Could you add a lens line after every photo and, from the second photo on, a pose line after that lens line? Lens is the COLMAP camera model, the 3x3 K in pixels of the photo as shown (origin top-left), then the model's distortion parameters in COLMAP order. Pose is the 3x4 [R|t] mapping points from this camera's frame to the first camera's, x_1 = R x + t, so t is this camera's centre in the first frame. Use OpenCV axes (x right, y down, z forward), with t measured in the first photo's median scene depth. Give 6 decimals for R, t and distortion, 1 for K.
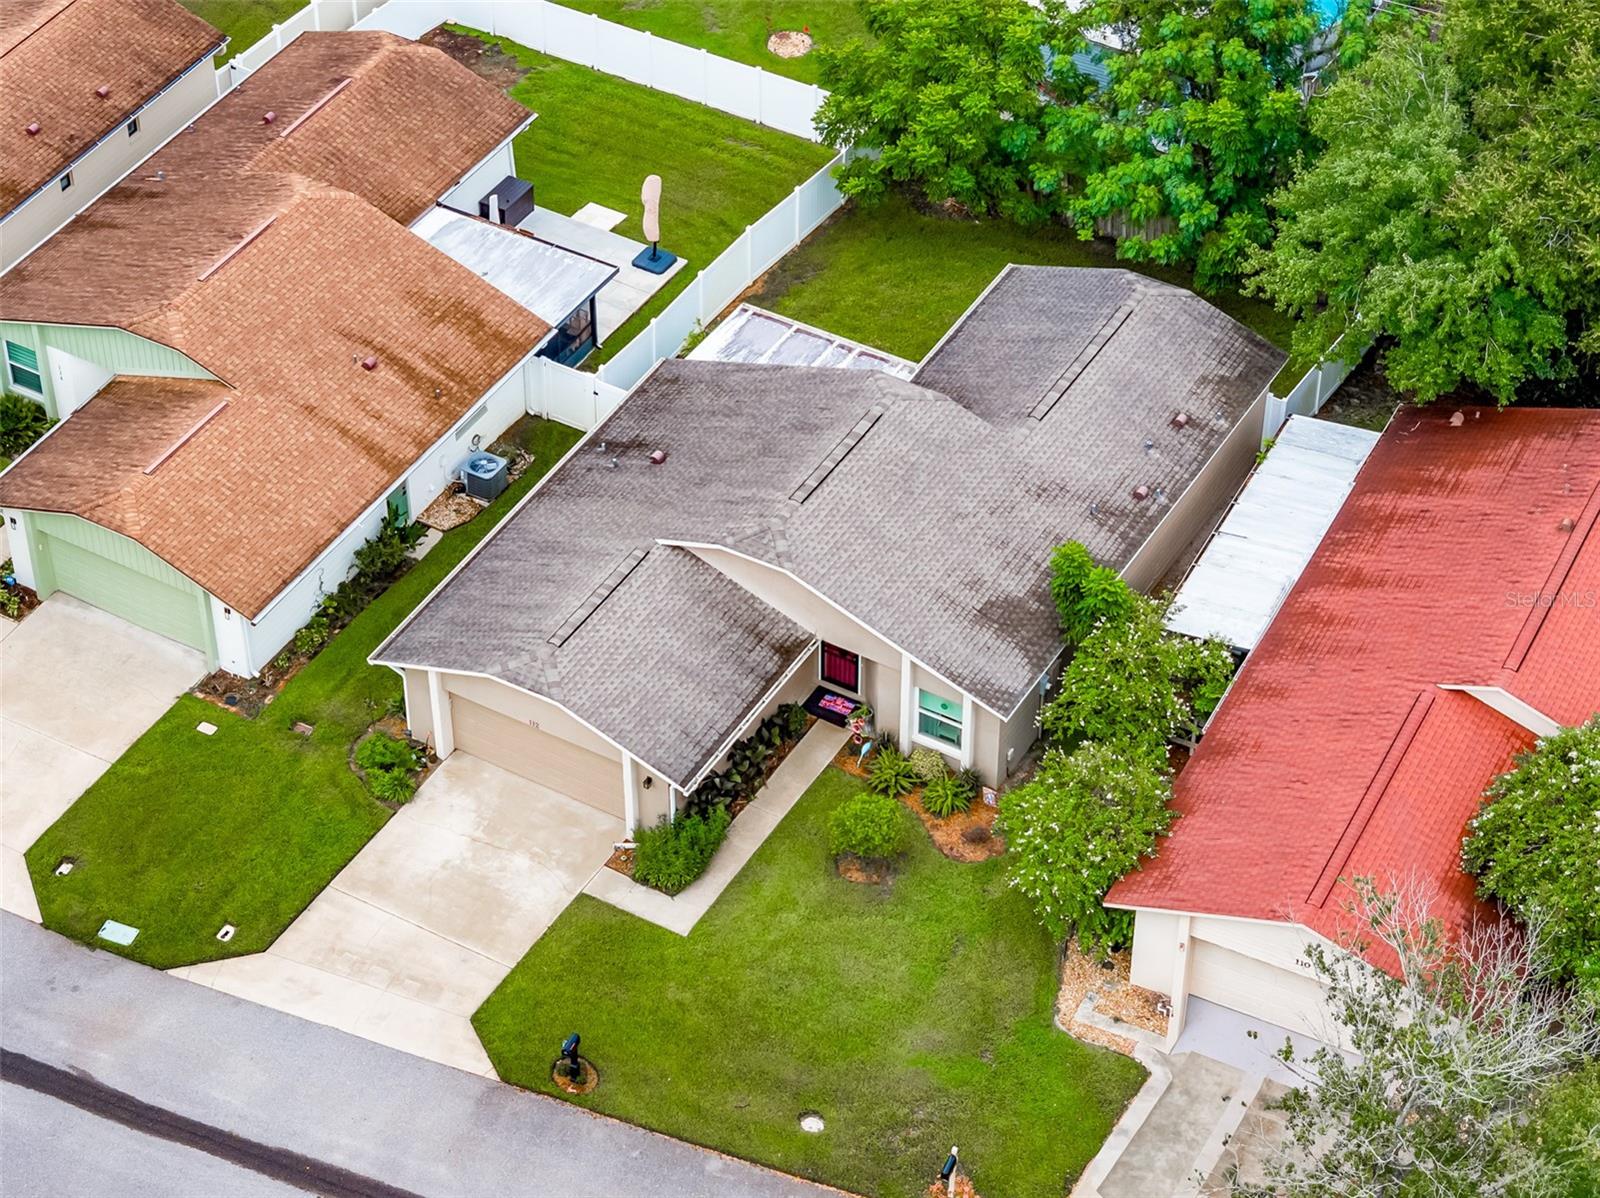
lens RADIAL K [[3634.0, 0, 800.0], [0, 3634.0, 599.0], [0, 0, 1]] dist [-0.260591, 2.511040]
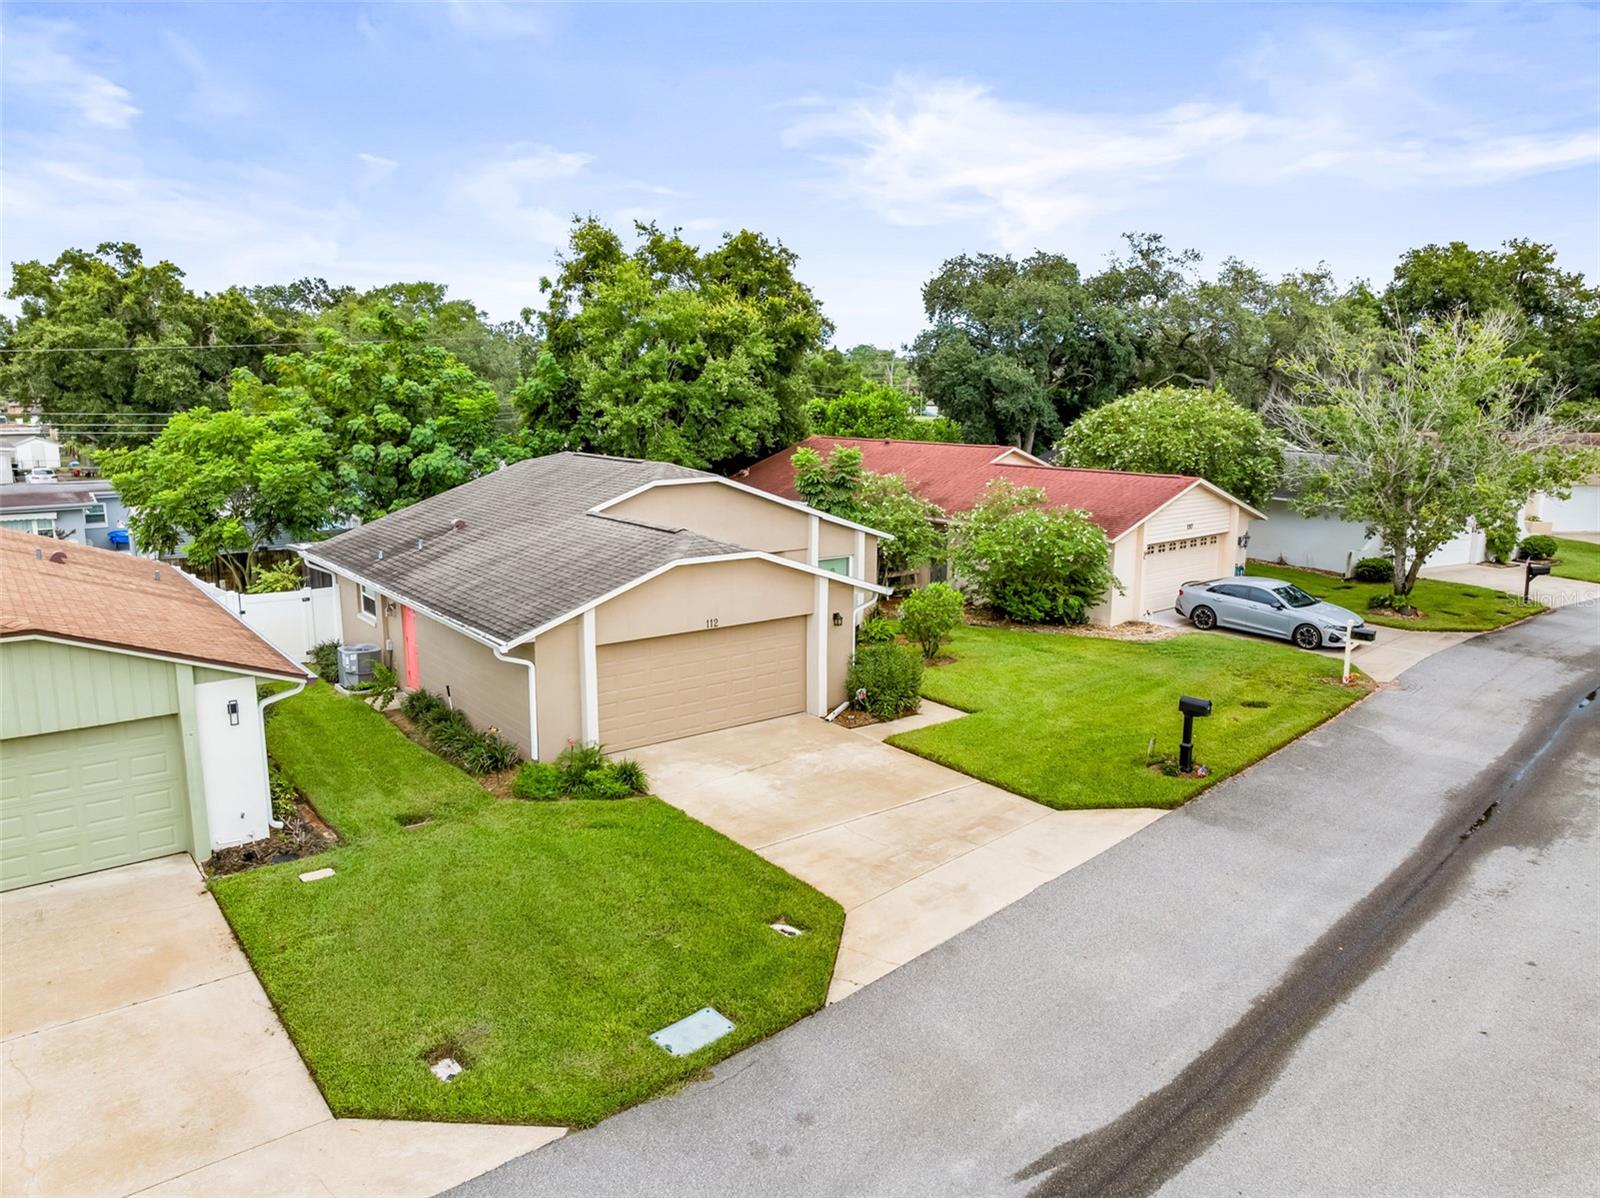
lens RADIAL K [[1124.0, 0, 803.8], [0, 1124.0, 591.7], [0, 0, 1]] dist [-0.043502, 0.007524]
pose [[0.373152, -0.163171, 0.913309, -0.304102], [0.616242, 0.779477, -0.112519, 0.071849], [-0.693544, 0.604806, 0.391416, 0.885940]]
